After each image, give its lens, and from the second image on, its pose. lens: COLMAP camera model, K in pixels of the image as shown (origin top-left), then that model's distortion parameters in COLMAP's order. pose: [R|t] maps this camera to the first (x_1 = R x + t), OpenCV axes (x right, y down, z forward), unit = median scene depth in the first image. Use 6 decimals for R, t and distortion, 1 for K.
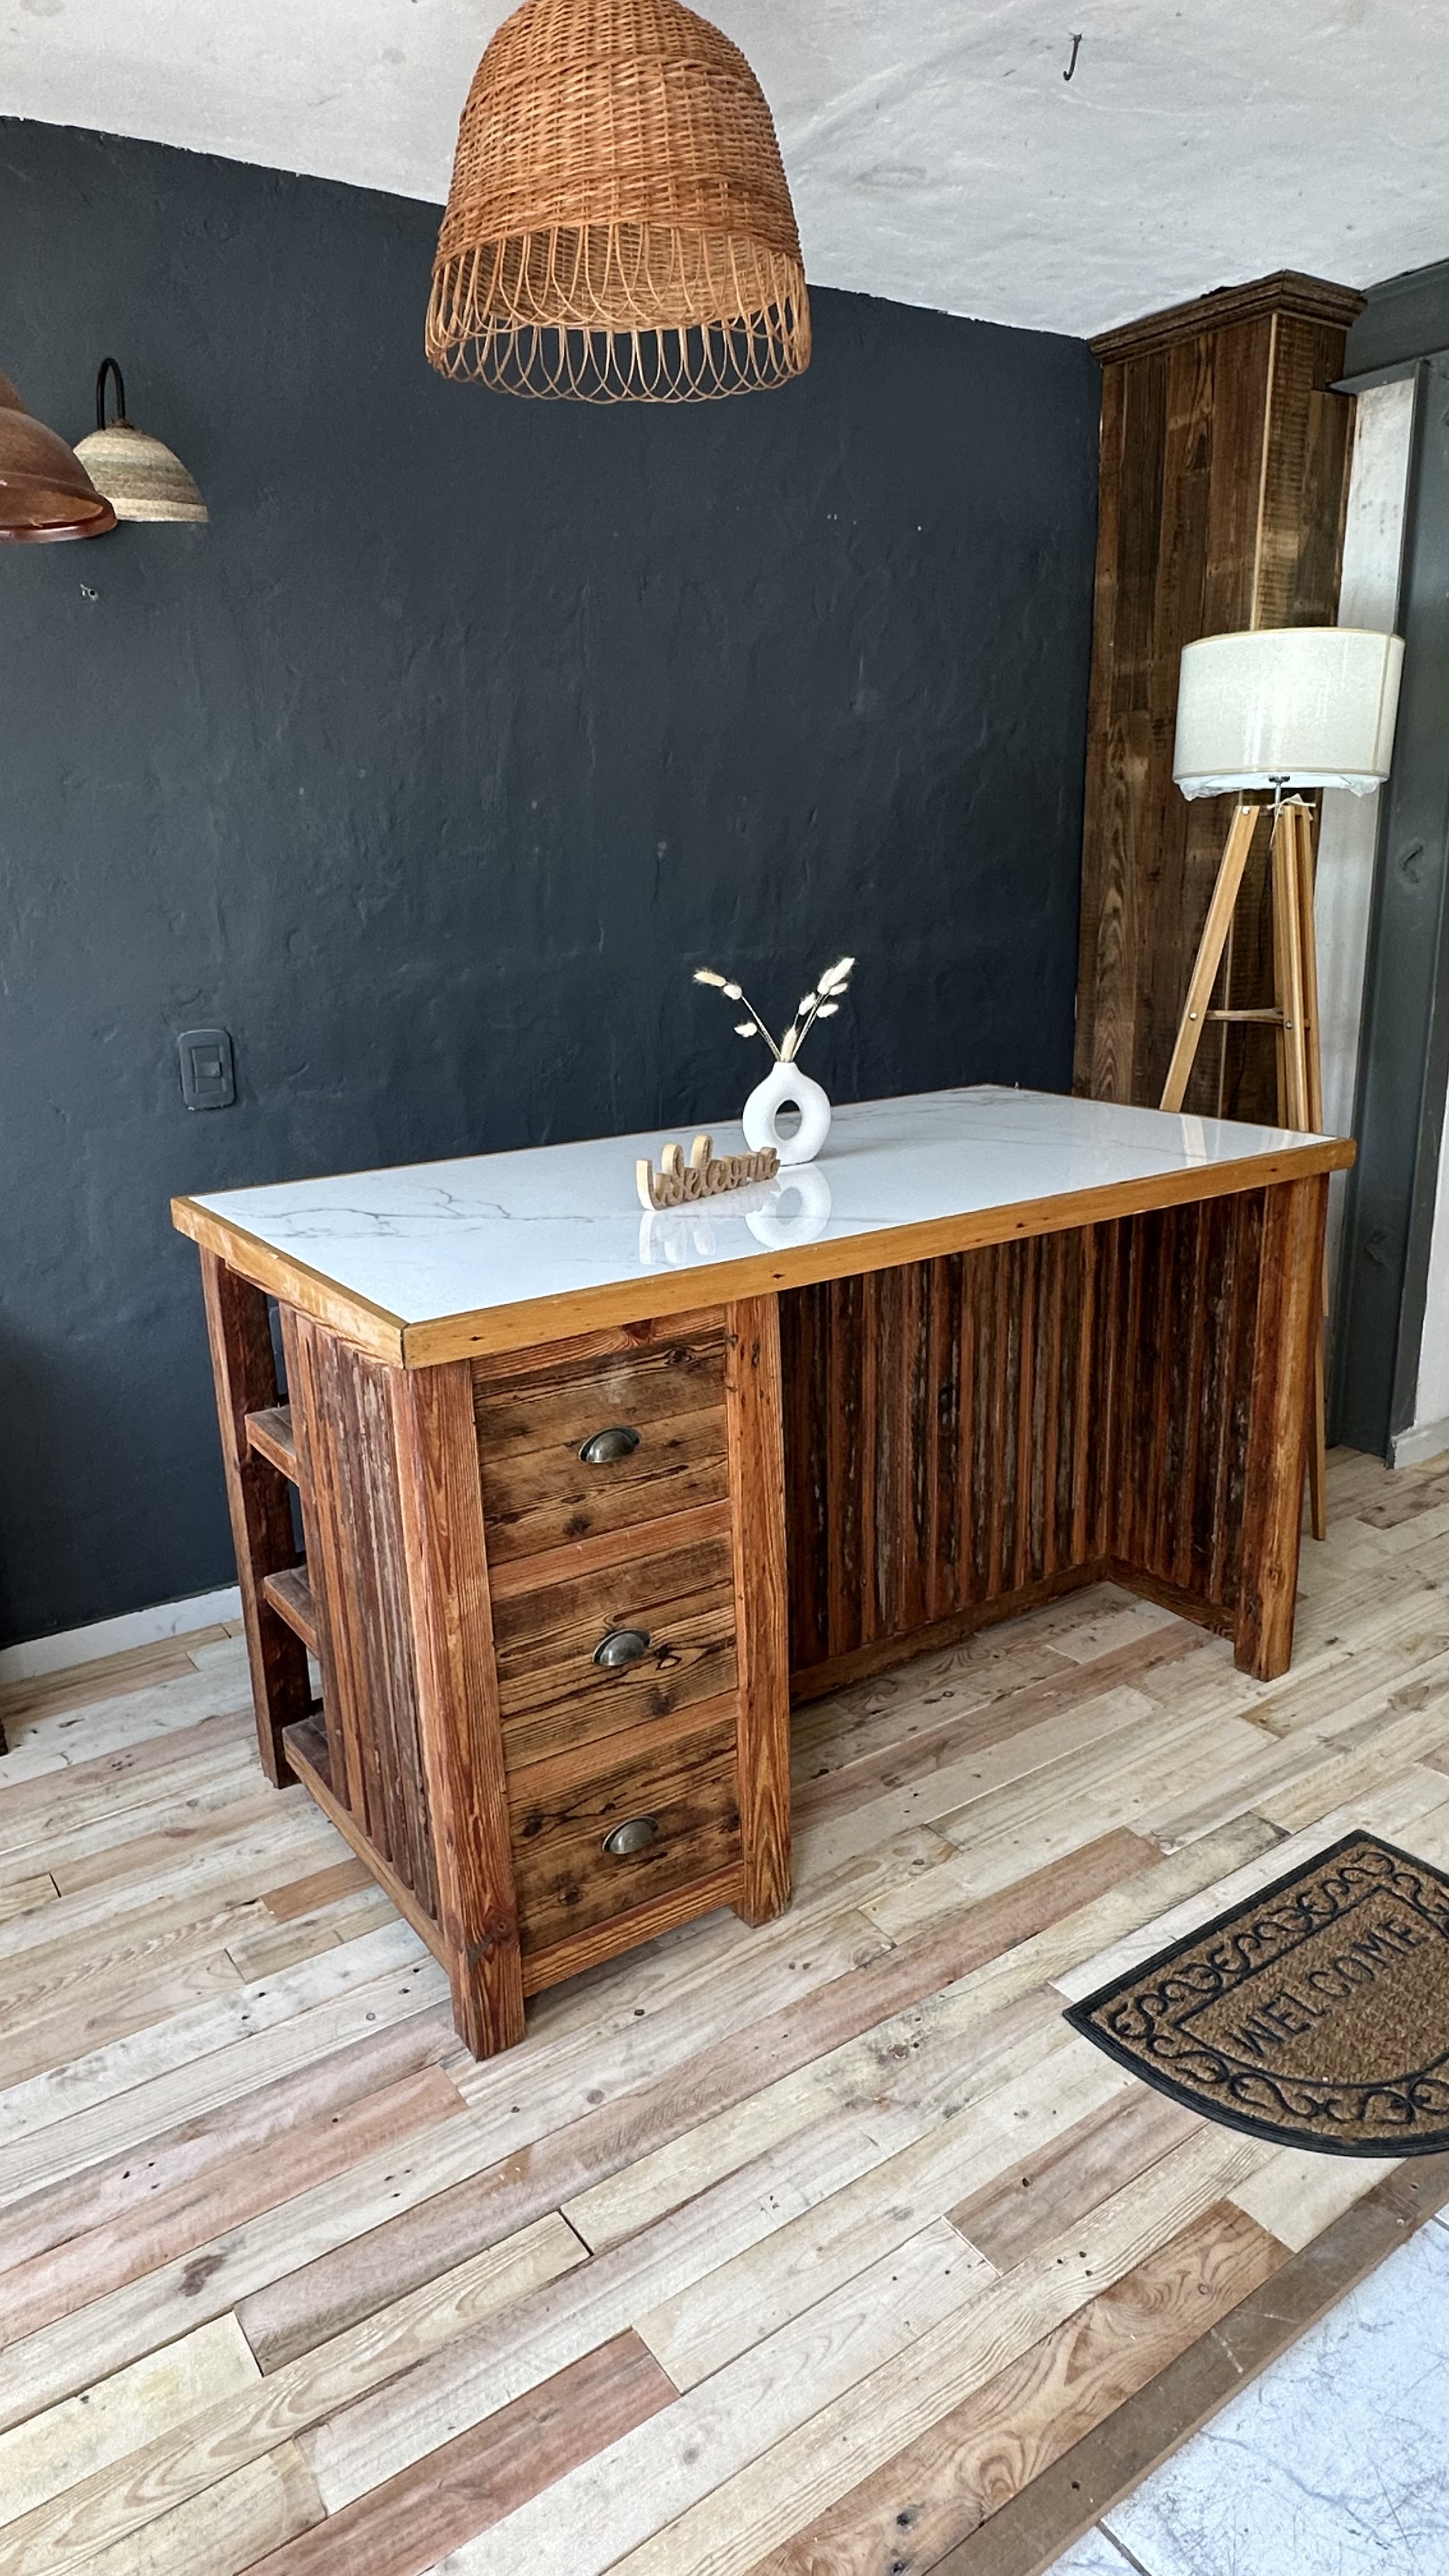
lens RADIAL K [[1566.2, 0, 725.7], [0, 1566.2, 1286.9], [0, 0, 1]] dist [-0.012709, 0.027423]
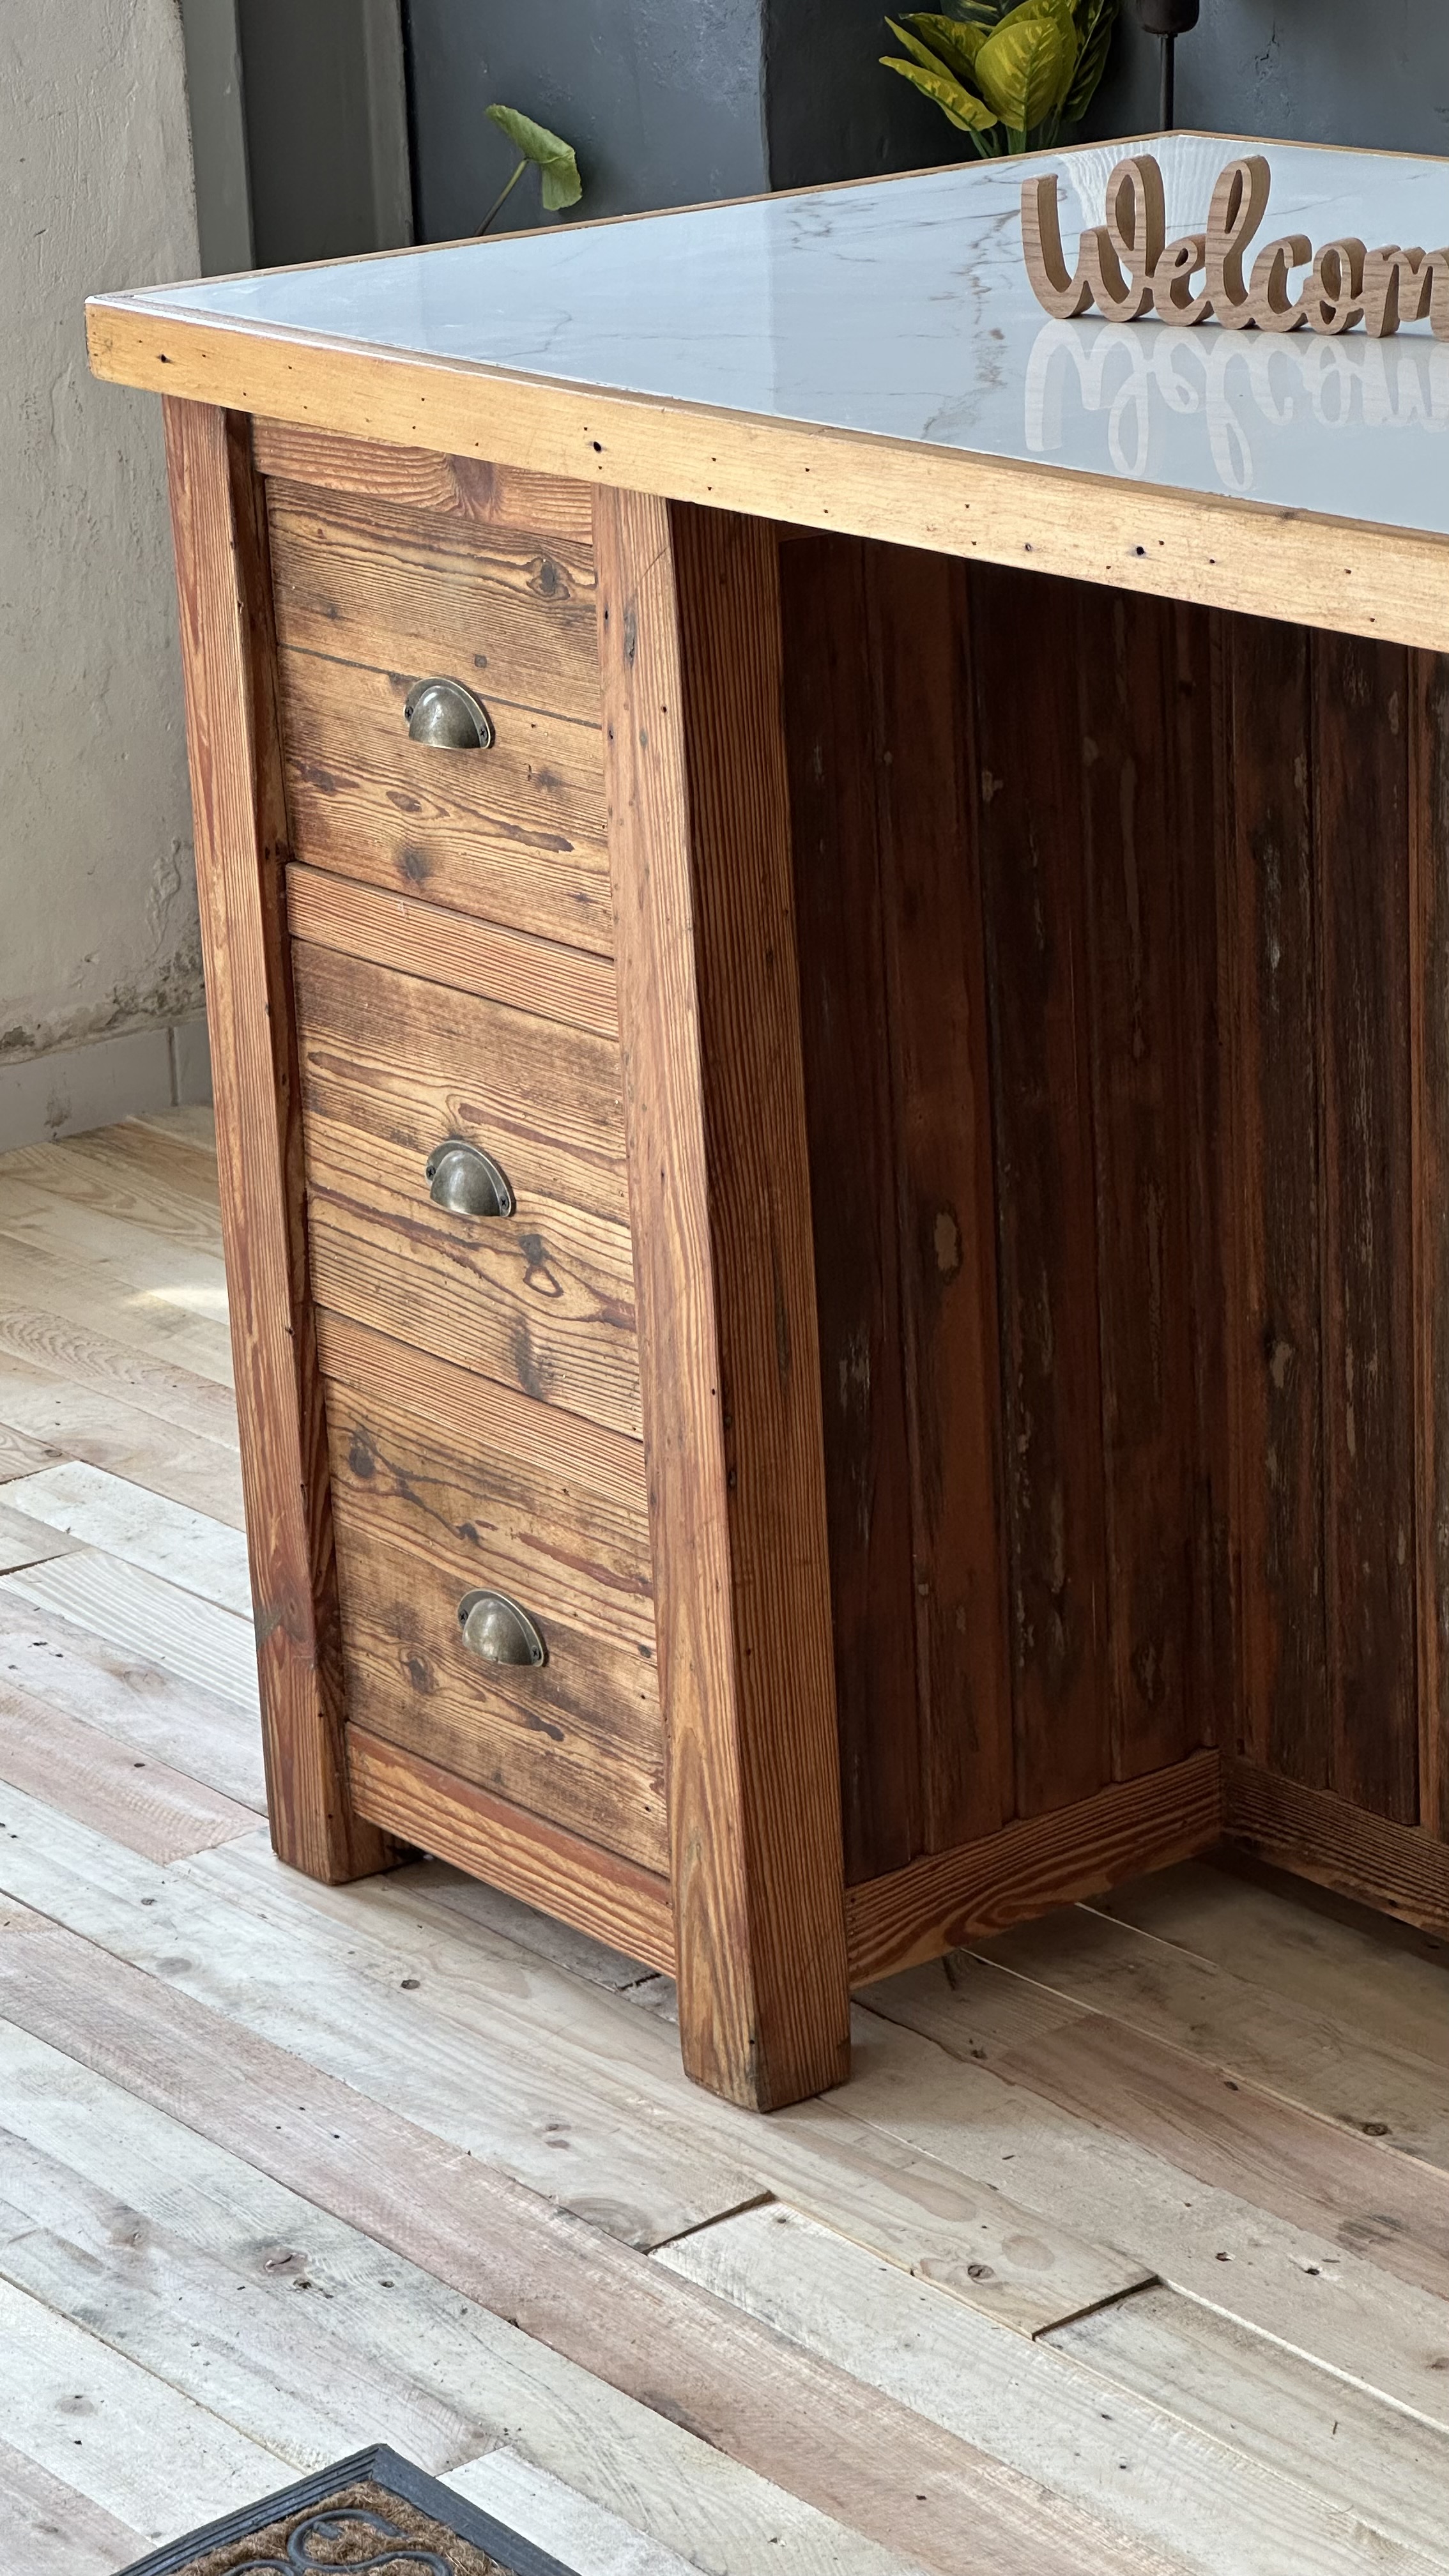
lens RADIAL K [[5785.7, 0, 730.1], [0, 5785.7, 1276.0], [0, 0, 1]] dist [0.191291, 0.000000]
pose [[0.061951, 0.336523, -0.939635, 1.413951], [-0.231800, 0.920553, 0.314406, -0.269790], [0.970789, 0.198330, 0.135035, 0.786792]]
